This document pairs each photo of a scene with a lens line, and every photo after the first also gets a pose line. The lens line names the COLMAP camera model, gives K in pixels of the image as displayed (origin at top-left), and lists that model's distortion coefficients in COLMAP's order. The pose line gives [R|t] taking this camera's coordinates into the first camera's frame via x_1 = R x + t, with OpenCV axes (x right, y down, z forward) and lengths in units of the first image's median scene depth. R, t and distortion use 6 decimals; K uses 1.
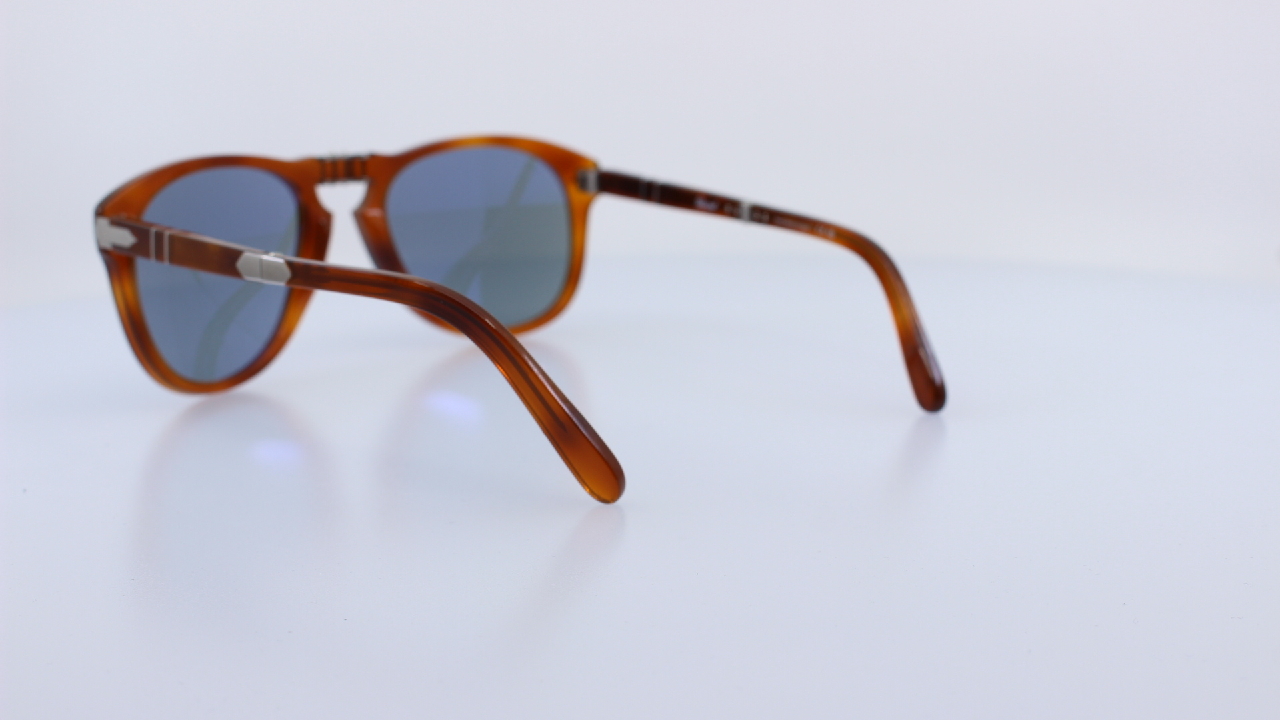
lens RADIAL K [[1643.6, 0, 640.0], [0, 1643.6, 360.0], [0, 0, 1]] dist [-0.091551, 0.032244]
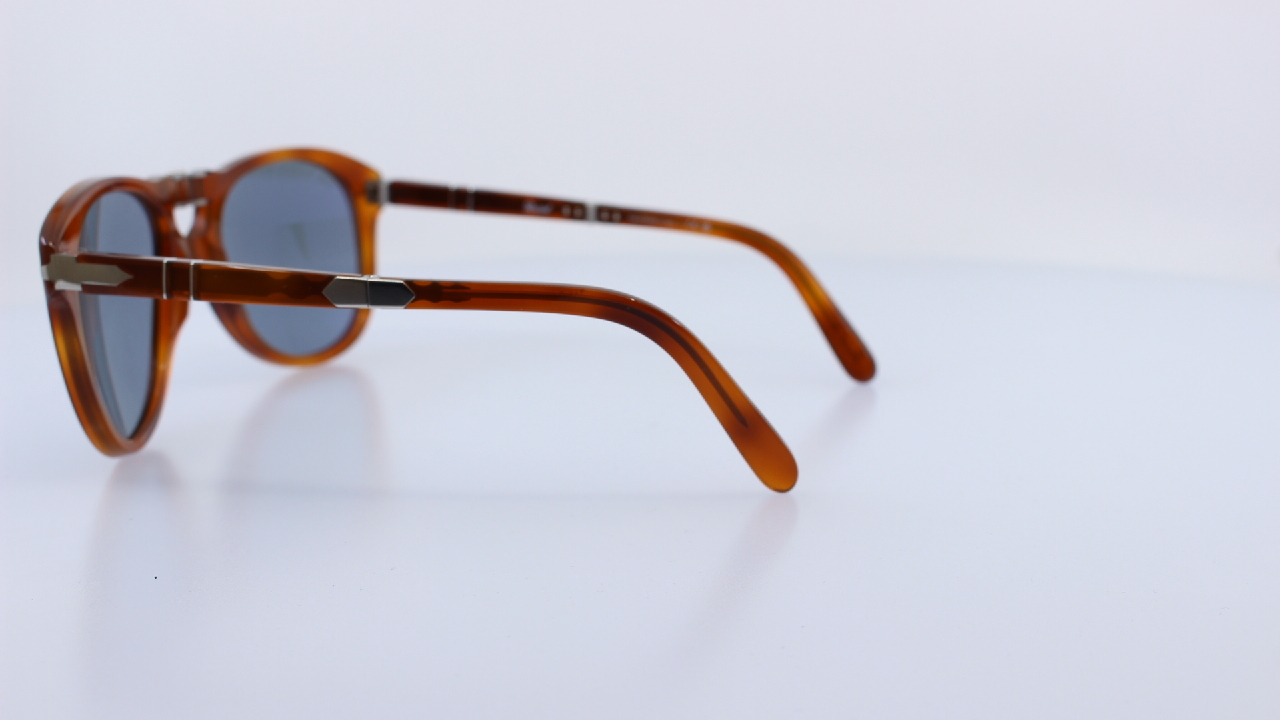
lens RADIAL K [[1643.6, 0, 640.0], [0, 1643.6, 360.0], [0, 0, 1]] dist [-0.091551, 0.032244]
pose [[0.863947, -0.097761, 0.494002, -0.423447], [0.101043, 0.994678, 0.020131, -0.017345], [-0.493341, 0.032523, 0.869228, 0.108663]]
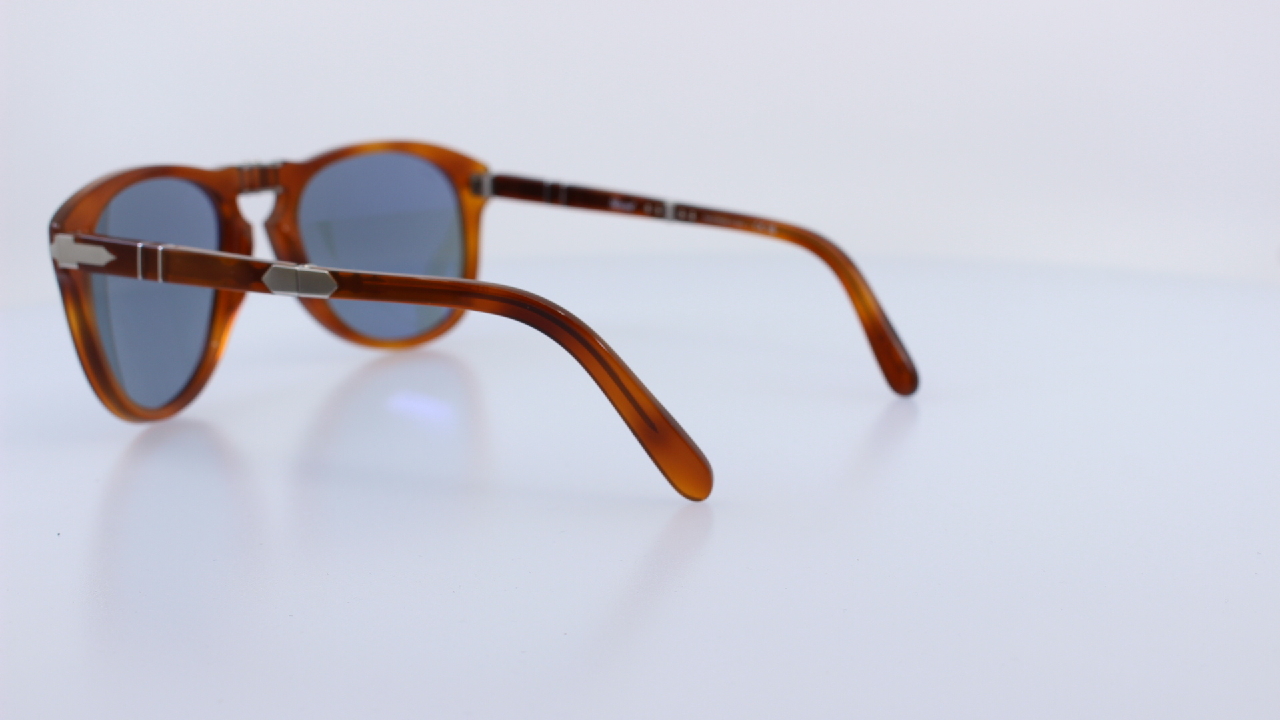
lens RADIAL K [[1643.6, 0, 640.0], [0, 1643.6, 360.0], [0, 0, 1]] dist [-0.091551, 0.032244]
pose [[0.965988, -0.049667, 0.253772, -0.216947], [0.050468, 0.998720, 0.003359, -0.002930], [-0.253614, 0.009562, 0.967258, 0.026686]]
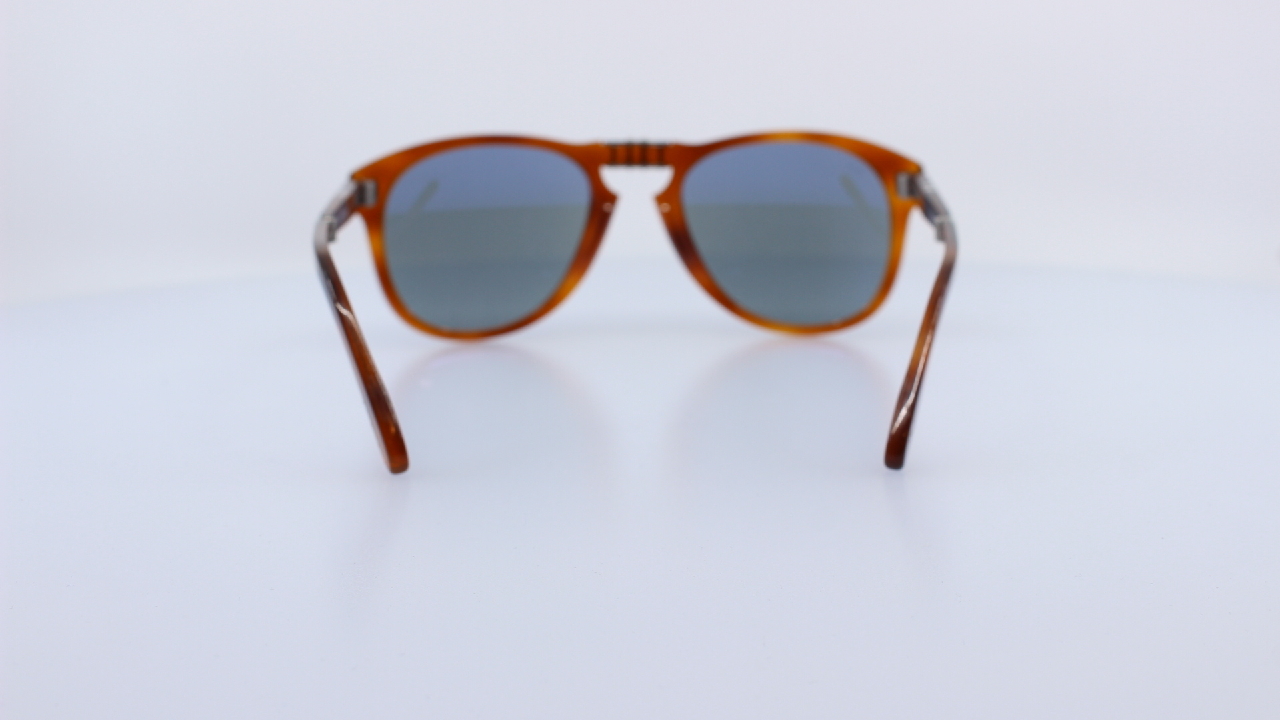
lens RADIAL K [[1643.6, 0, 640.0], [0, 1643.6, 360.0], [0, 0, 1]] dist [-0.091551, 0.032244]
pose [[0.713334, 0.143950, -0.685881, 0.585315], [-0.134992, 0.988573, 0.067082, -0.057106], [0.687700, 0.044737, 0.724615, 0.232767]]
